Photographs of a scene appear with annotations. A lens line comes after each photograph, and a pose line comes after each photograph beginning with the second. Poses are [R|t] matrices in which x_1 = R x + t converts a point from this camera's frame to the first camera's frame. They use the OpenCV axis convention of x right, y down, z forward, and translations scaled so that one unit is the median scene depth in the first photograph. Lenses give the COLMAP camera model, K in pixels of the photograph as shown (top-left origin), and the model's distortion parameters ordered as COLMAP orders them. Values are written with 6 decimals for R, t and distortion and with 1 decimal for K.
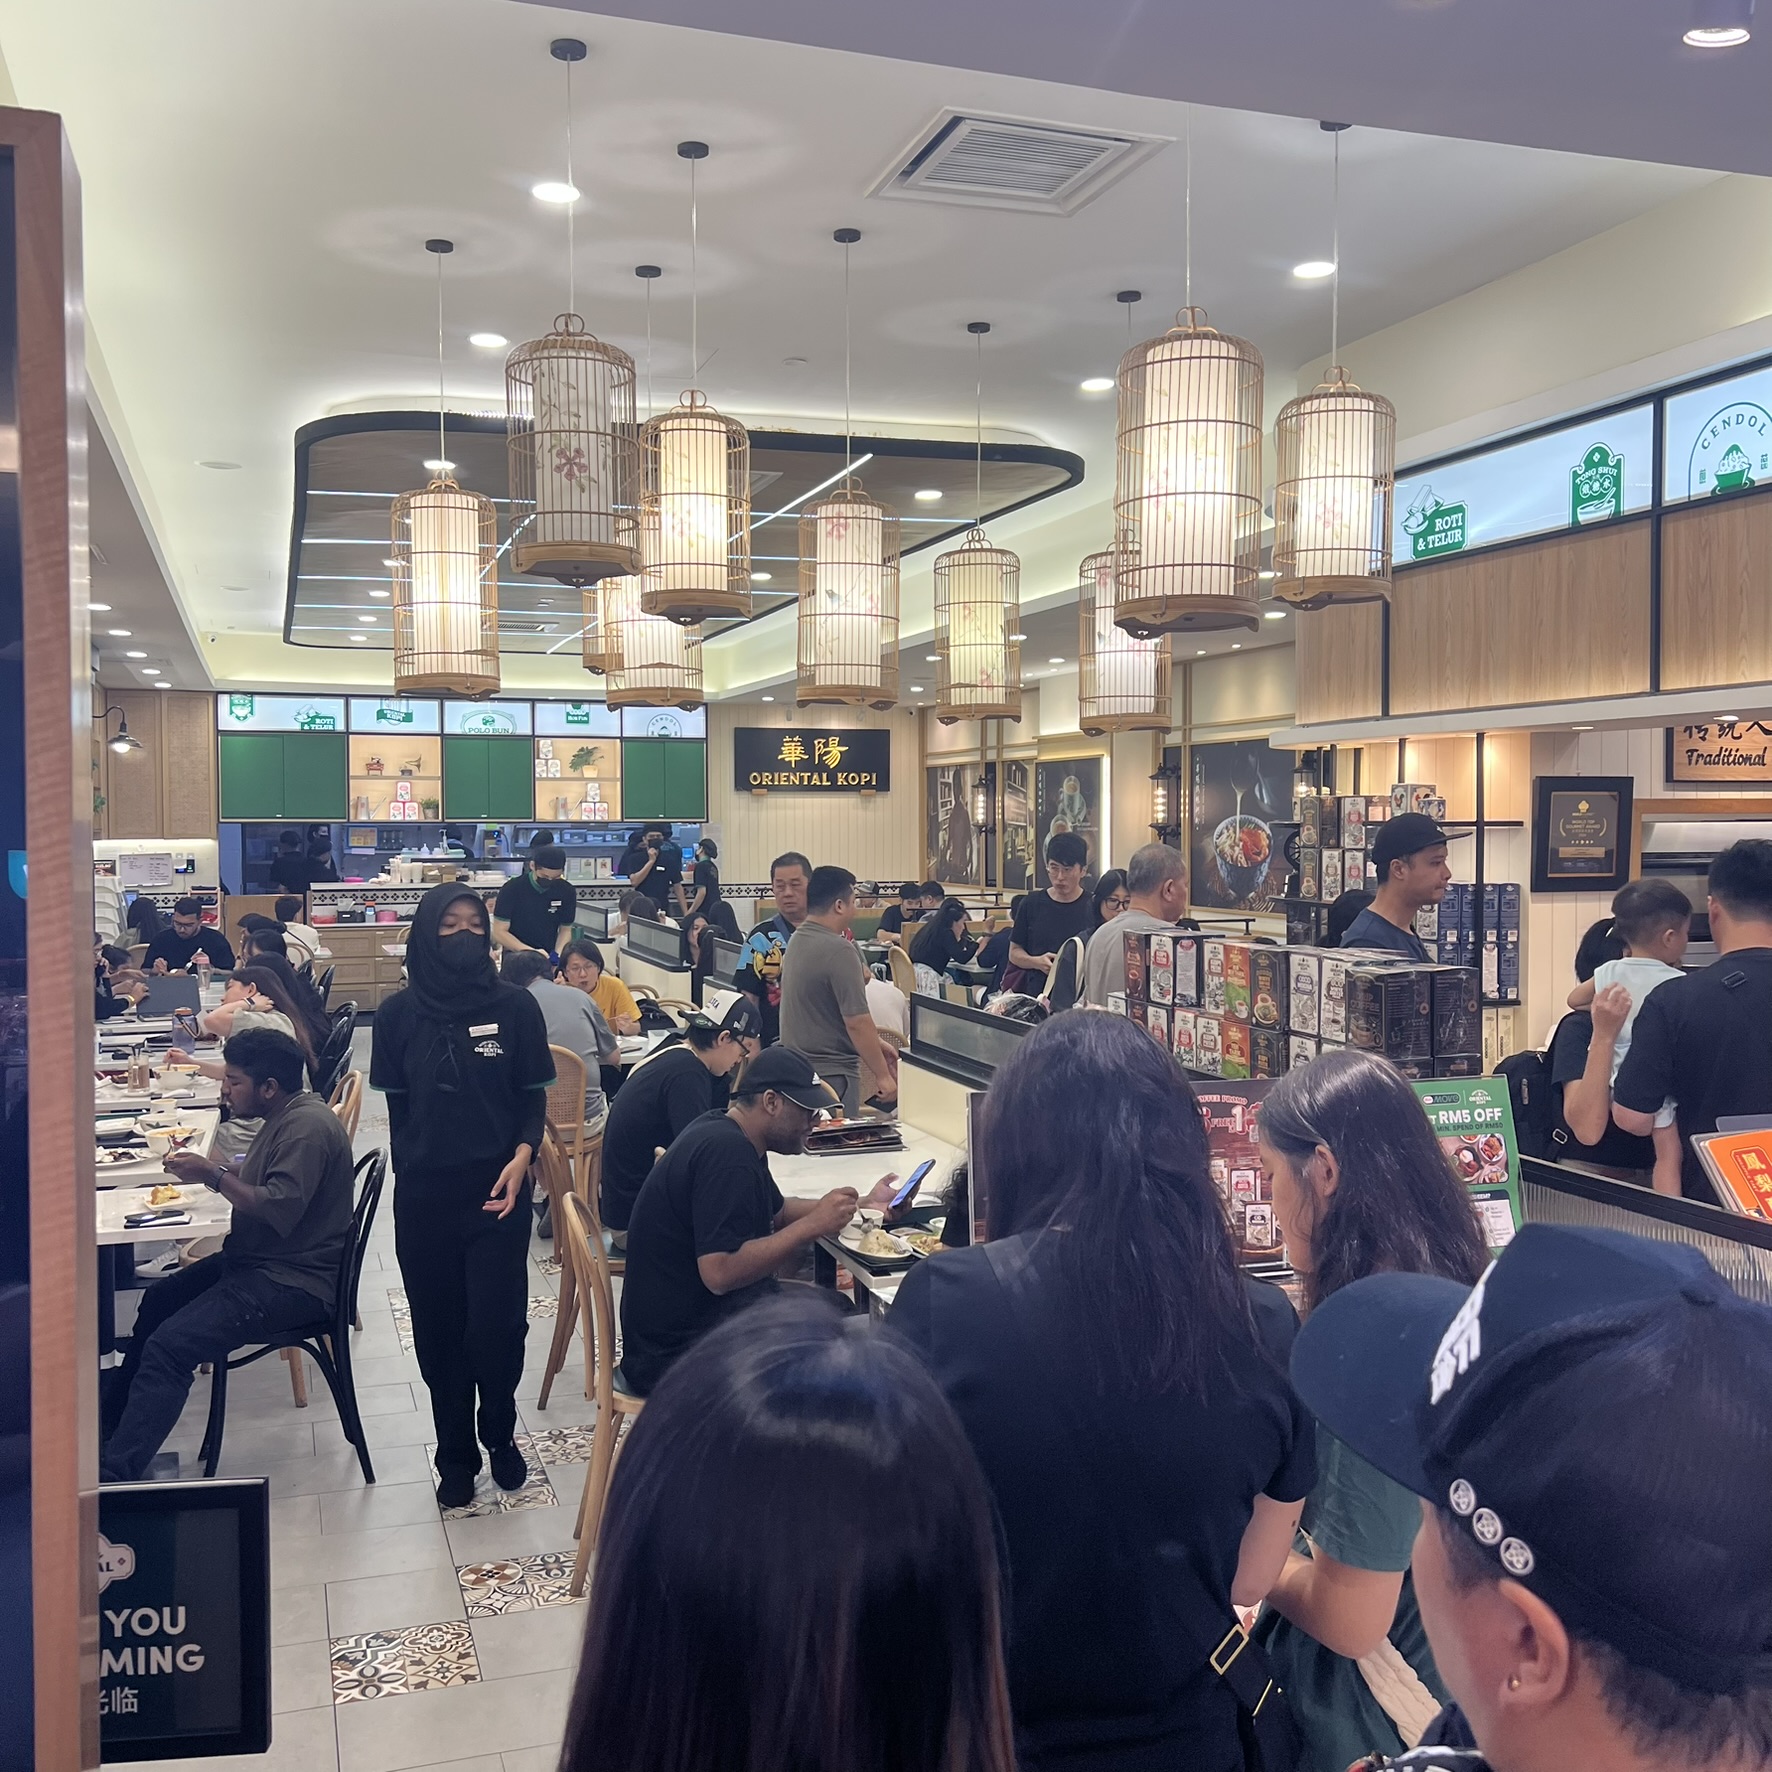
lens RADIAL K [[1778.7, 0, 885.3], [0, 1778.7, 887.1], [0, 0, 1]] dist [0.050986, 0.000000]
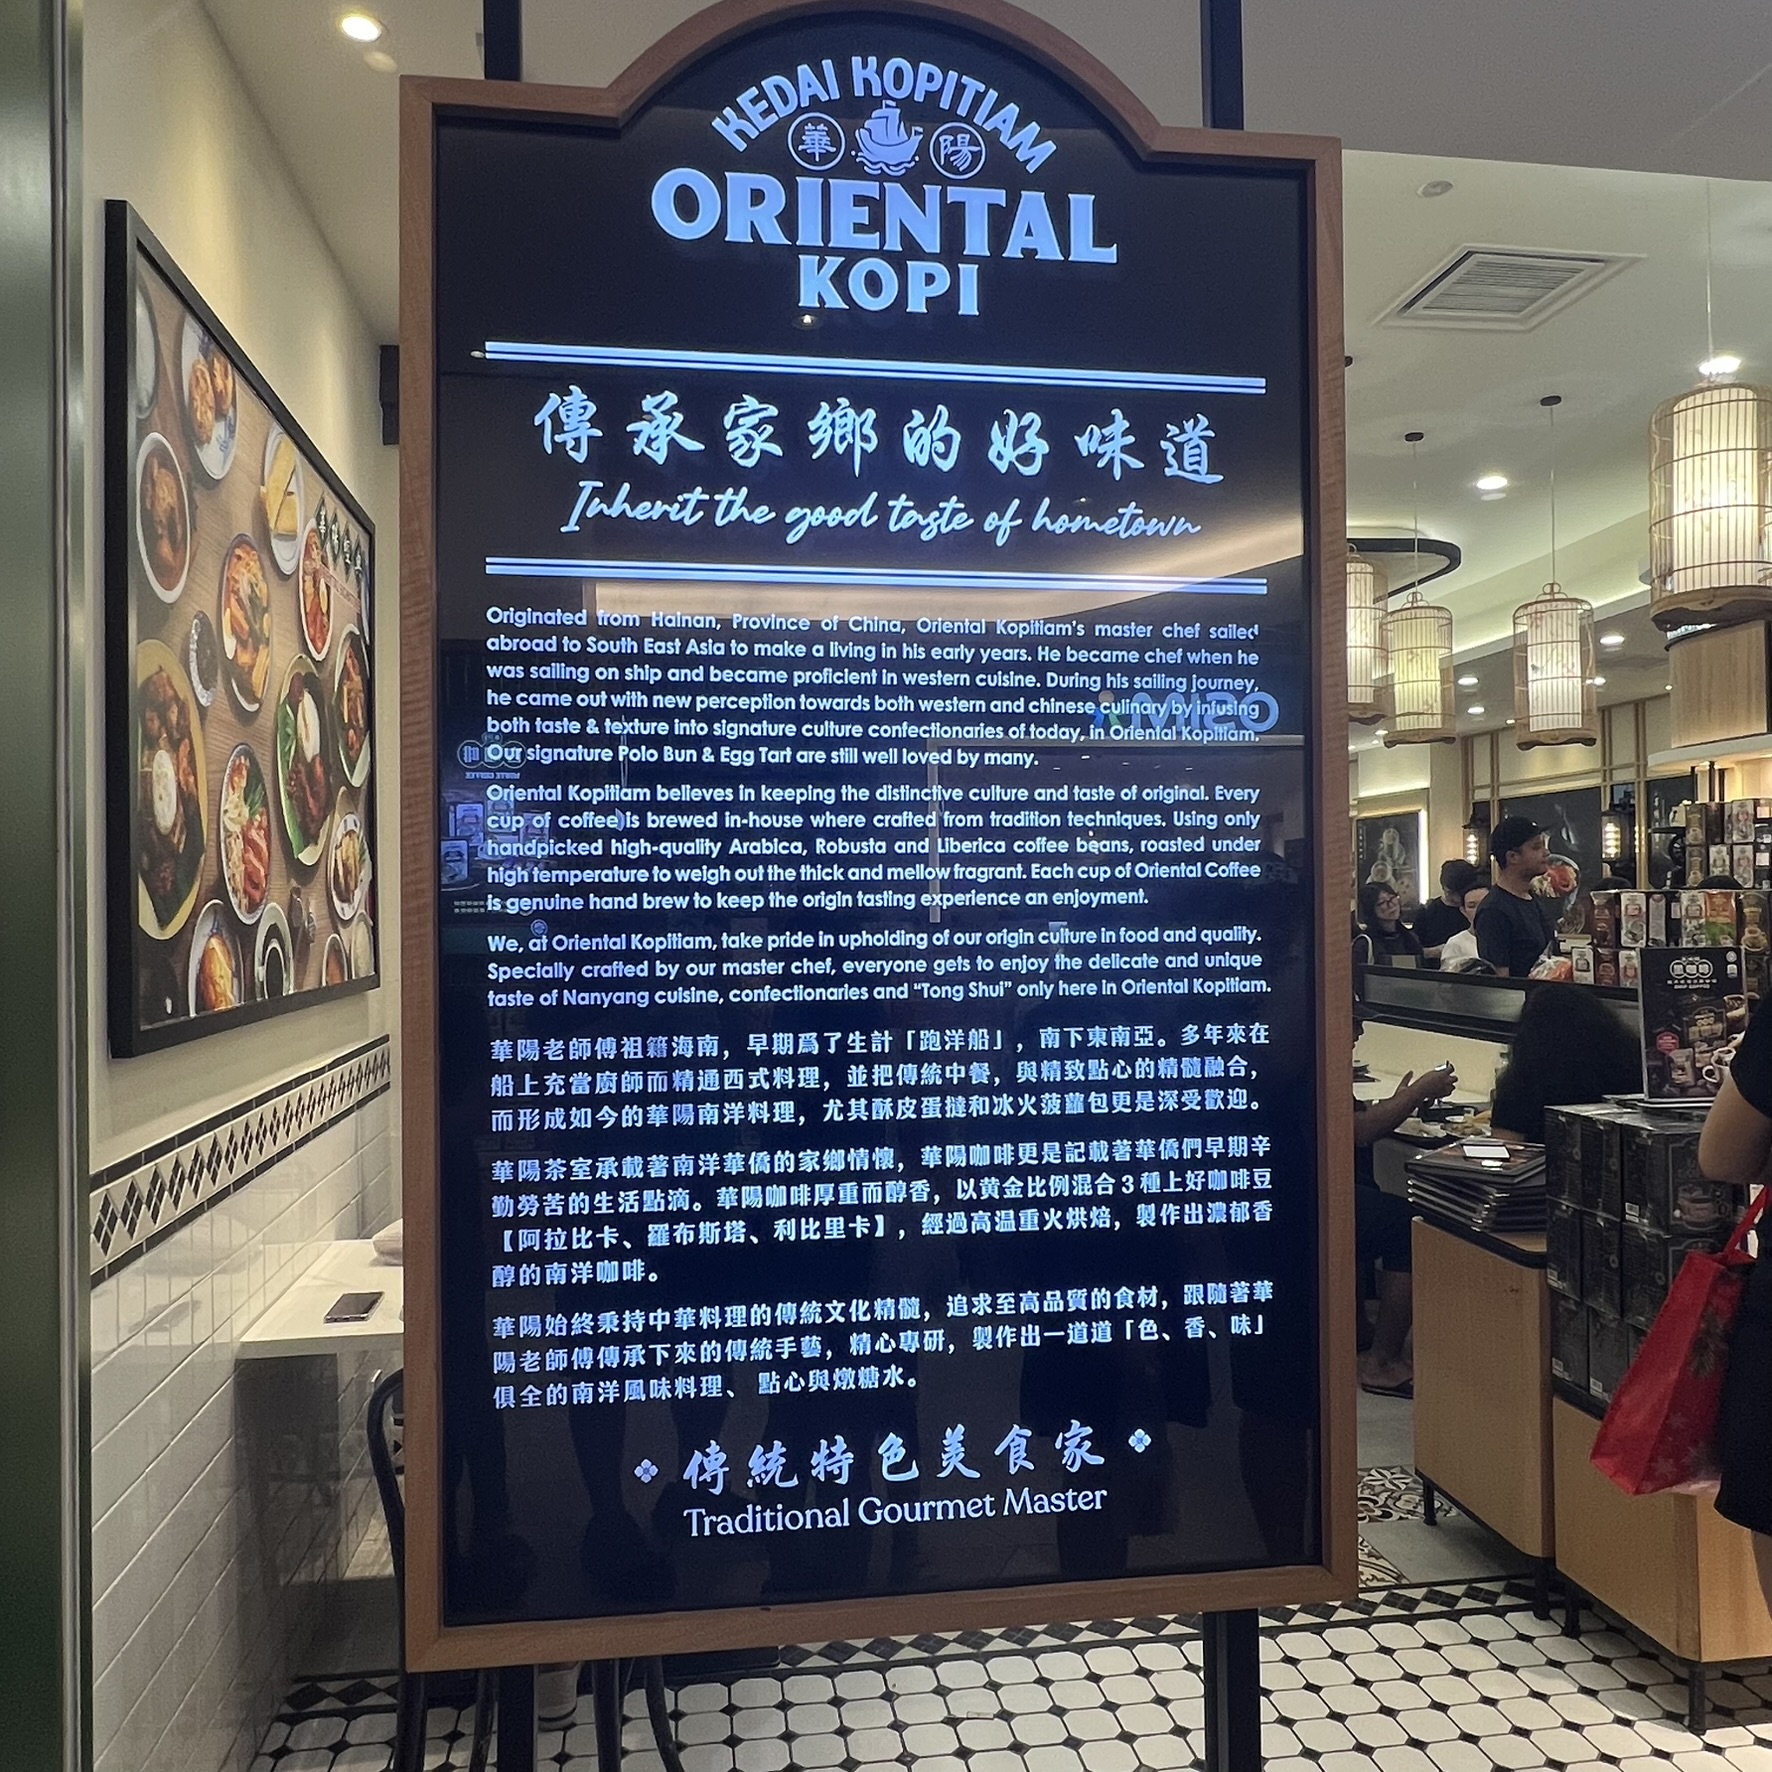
lens RADIAL K [[1406.5, 0, 885.1], [0, 1406.5, 889.6], [0, 0, 1]] dist [0.007615, -0.020650]
pose [[0.980941, -0.009186, -0.194089, -0.154034], [0.001102, 0.999129, -0.041720, 0.062105], [0.194303, 0.040711, 0.980096, -0.050757]]
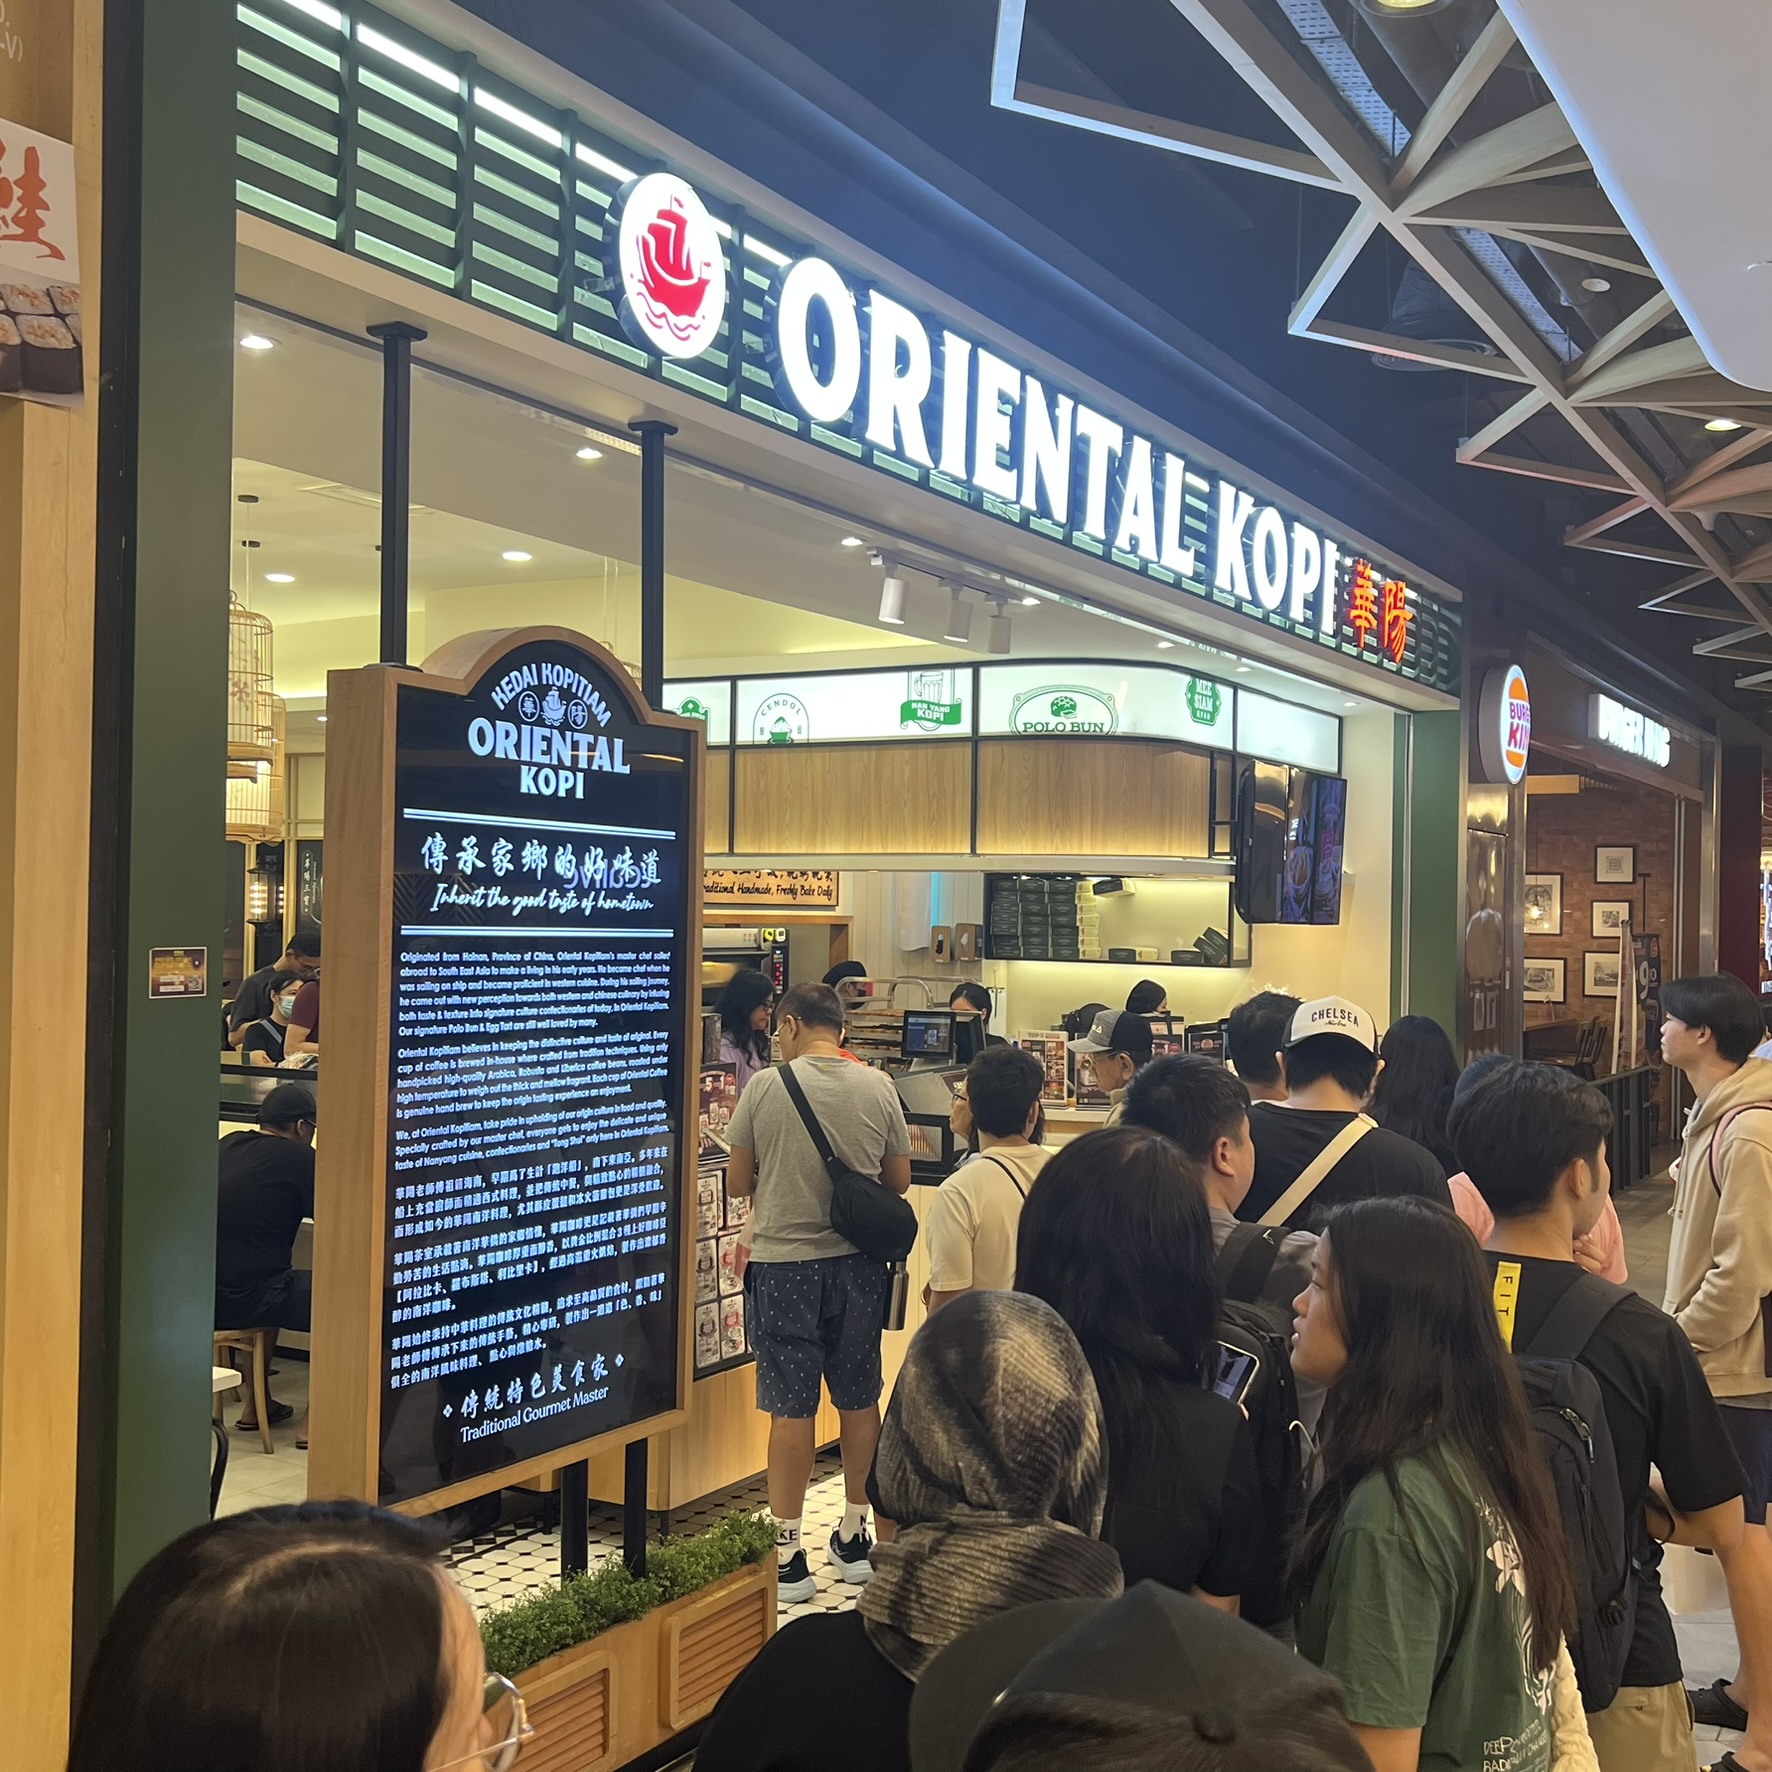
lens RADIAL K [[1884.0, 0, 888.8], [0, 1884.0, 893.6], [0, 0, 1]] dist [0.029822, 0.000000]
pose [[0.765513, 0.023610, 0.642987, -0.581840], [0.005515, 0.999049, -0.043250, 0.005126], [-0.643396, 0.036655, 0.764655, -0.428238]]
